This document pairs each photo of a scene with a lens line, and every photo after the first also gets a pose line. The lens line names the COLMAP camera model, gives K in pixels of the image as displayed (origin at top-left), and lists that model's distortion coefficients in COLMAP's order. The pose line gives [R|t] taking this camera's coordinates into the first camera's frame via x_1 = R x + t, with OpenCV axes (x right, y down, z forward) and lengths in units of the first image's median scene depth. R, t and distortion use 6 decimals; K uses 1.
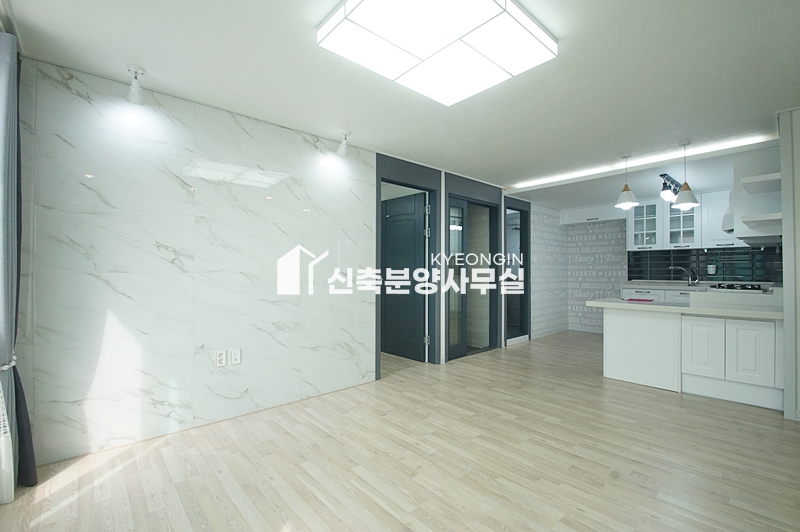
lens RADIAL K [[355.2, 0, 394.7], [0, 355.2, 267.8], [0, 0, 1]] dist [0.005705, -0.012520]
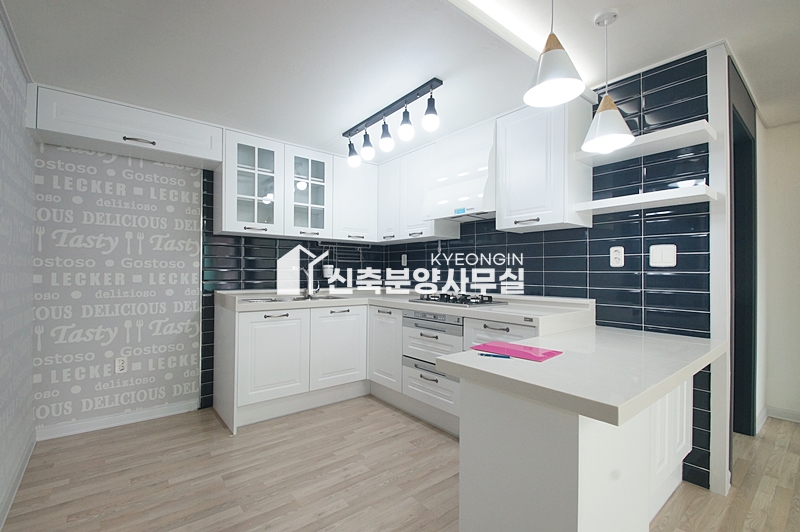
lens RADIAL K [[355.2, 0, 396.8], [0, 355.2, 269.4], [0, 0, 1]] dist [0.005705, -0.012520]
pose [[0.038359, 0.009511, 0.999219, 0.311132], [-0.016906, 0.999818, -0.008868, 0.006255], [-0.999121, -0.016552, 0.038513, 1.223135]]
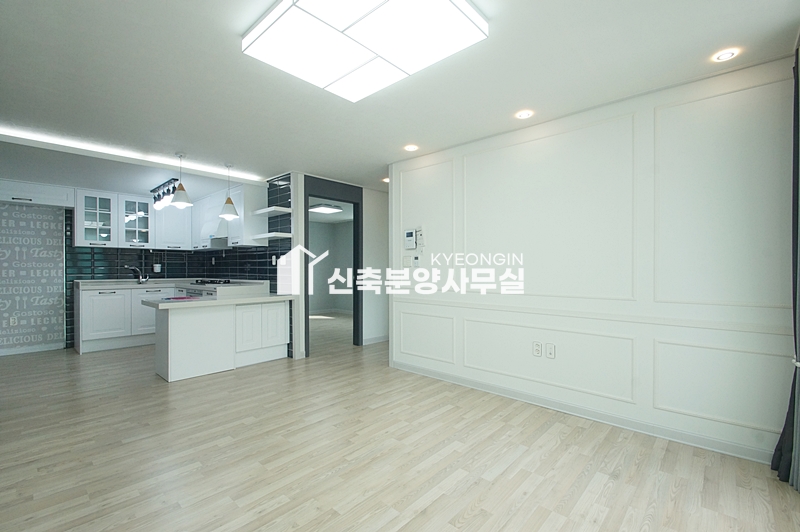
lens RADIAL K [[355.2, 0, 404.3], [0, 355.2, 268.7], [0, 0, 1]] dist [0.005705, -0.012520]
pose [[-0.122517, -0.001646, 0.992465, -0.454764], [-0.008052, 0.999967, 0.000664, -0.000613], [-0.992434, -0.007910, -0.122526, 0.530973]]
